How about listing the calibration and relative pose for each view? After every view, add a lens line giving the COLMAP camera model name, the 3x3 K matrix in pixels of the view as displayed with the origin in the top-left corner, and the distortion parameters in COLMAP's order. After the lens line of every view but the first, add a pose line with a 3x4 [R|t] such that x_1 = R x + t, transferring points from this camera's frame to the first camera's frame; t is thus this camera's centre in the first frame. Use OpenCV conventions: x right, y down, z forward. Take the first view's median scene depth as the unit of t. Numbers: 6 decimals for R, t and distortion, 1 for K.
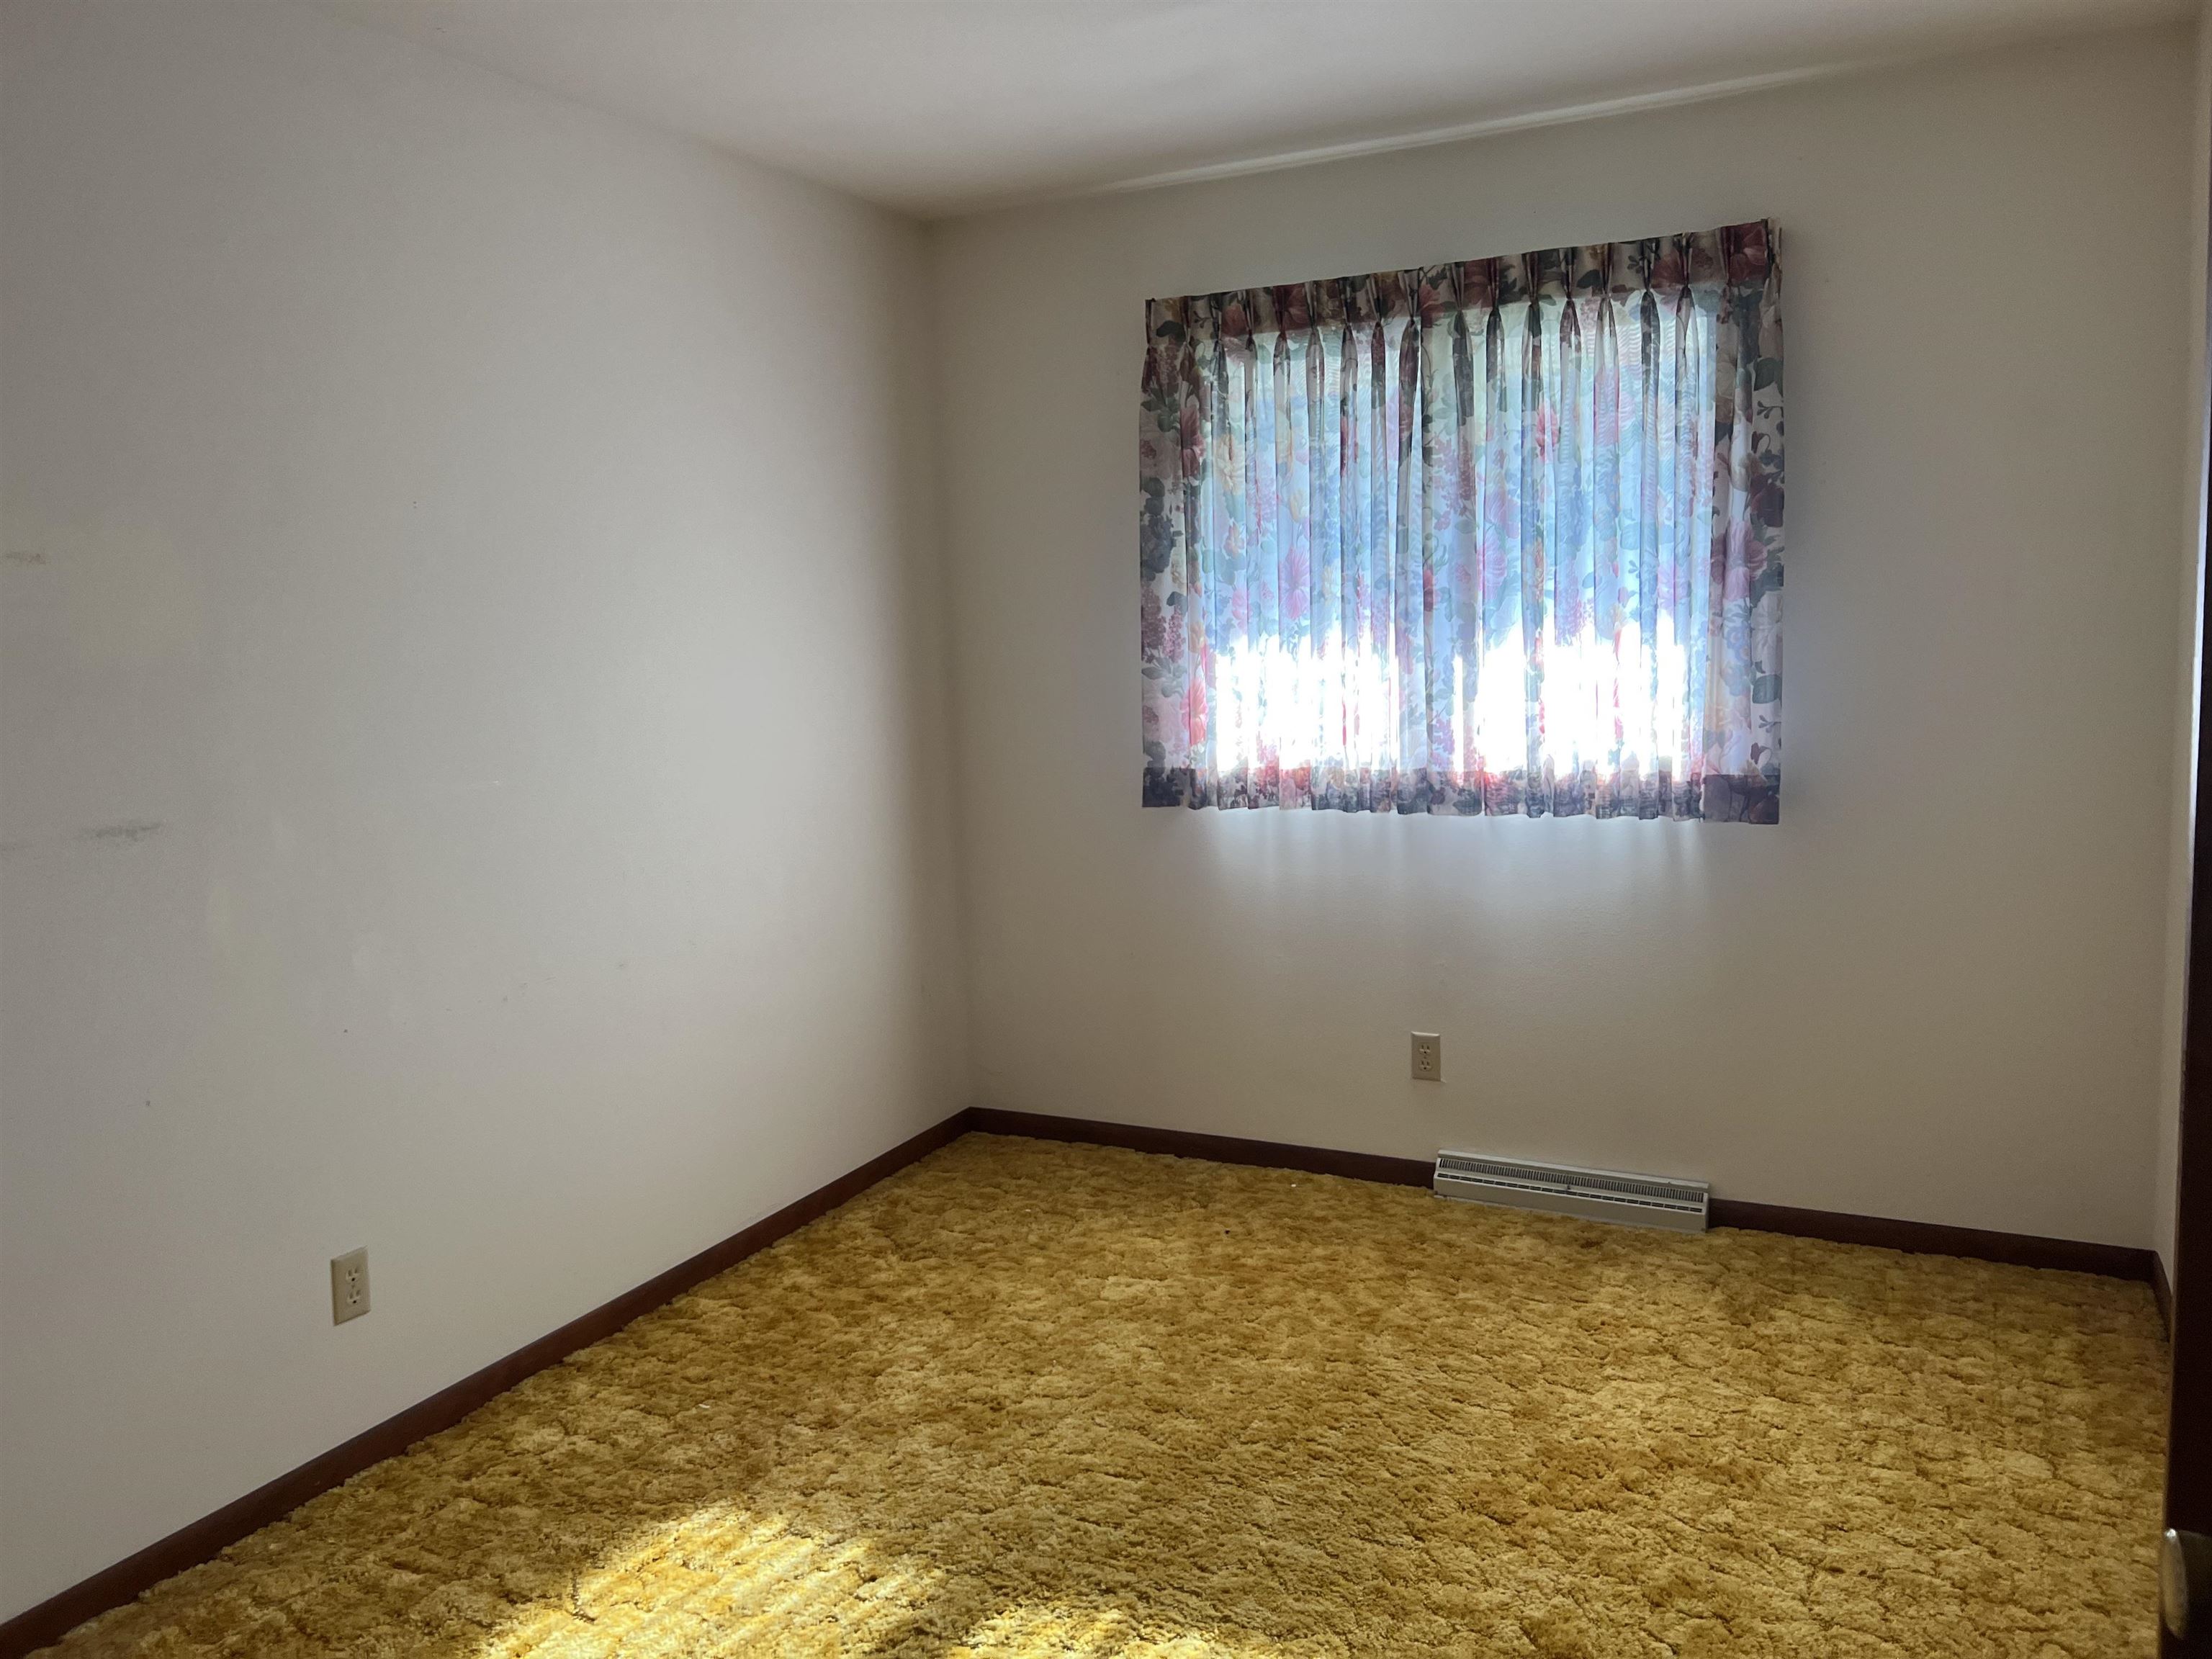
lens RADIAL K [[1664.2, 0, 1106.0], [0, 1664.2, 829.5], [0, 0, 1]] dist [0.066050, -0.073527]
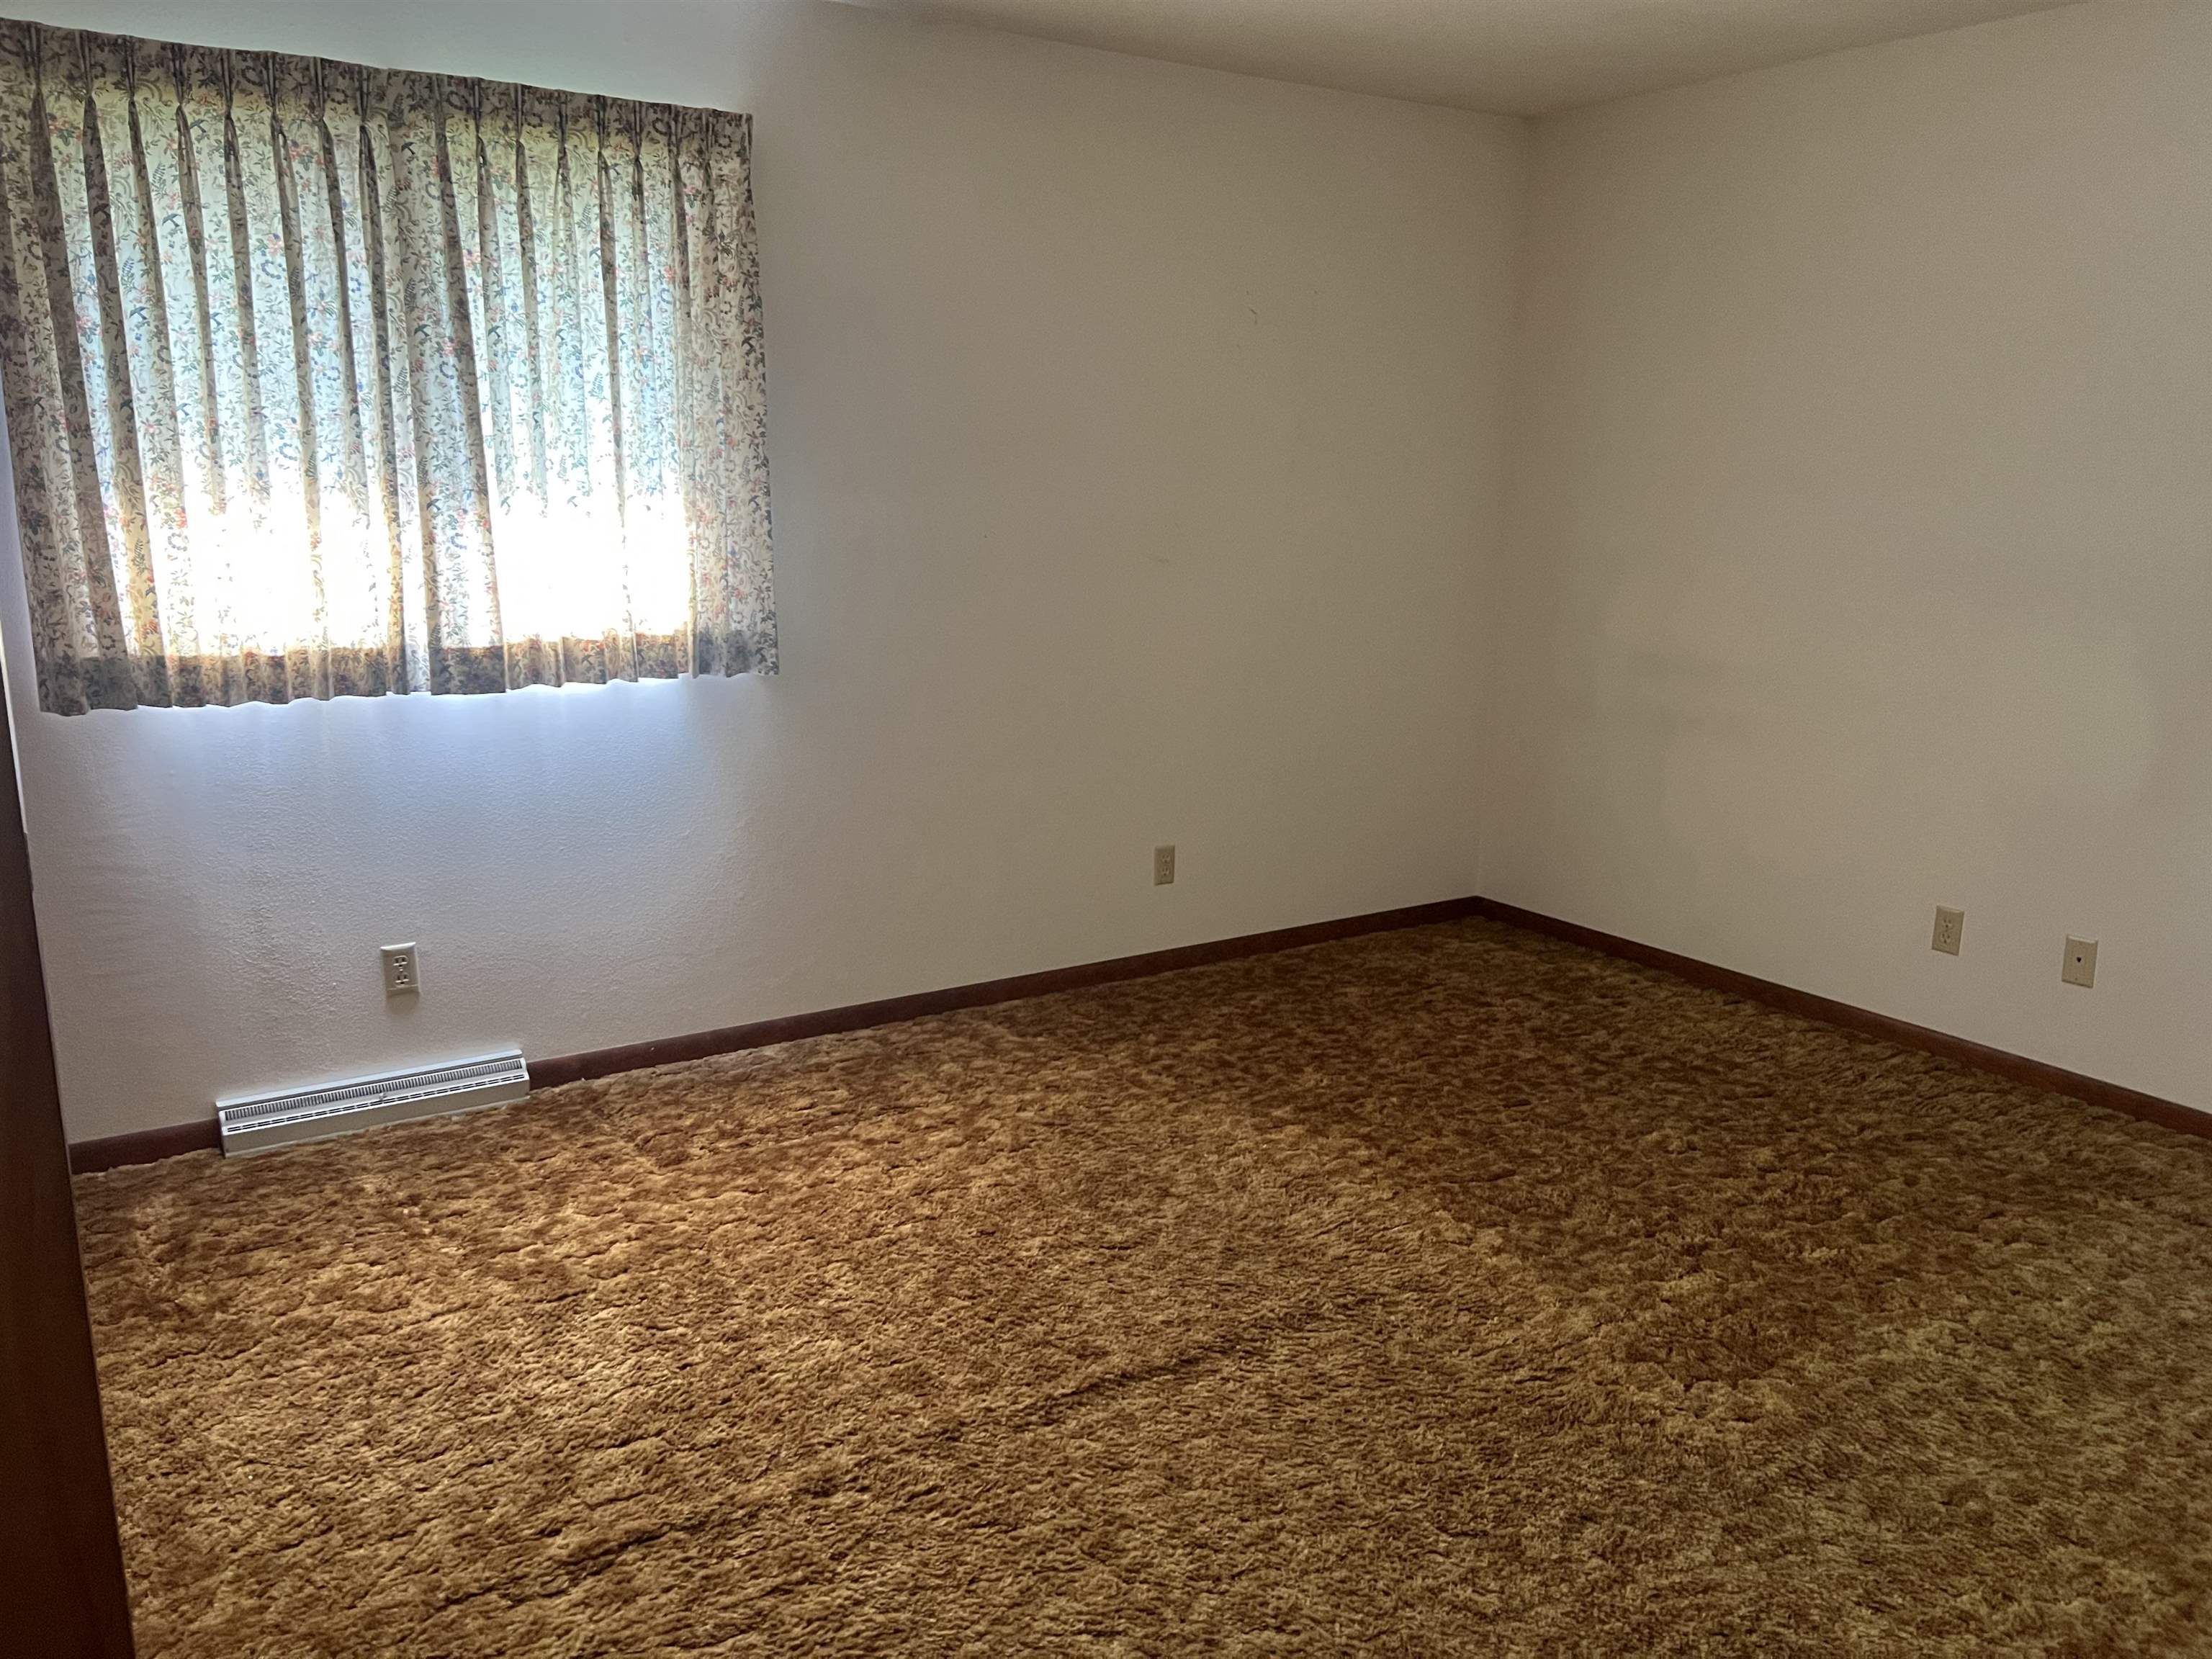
lens RADIAL K [[1664.2, 0, 1106.0], [0, 1664.2, 829.5], [0, 0, 1]] dist [0.066050, -0.073527]
pose [[0.477462, -0.141978, 0.867105, -0.342276], [0.082931, 0.989735, 0.116392, -0.010196], [-0.874730, 0.016337, 0.484336, 0.200139]]
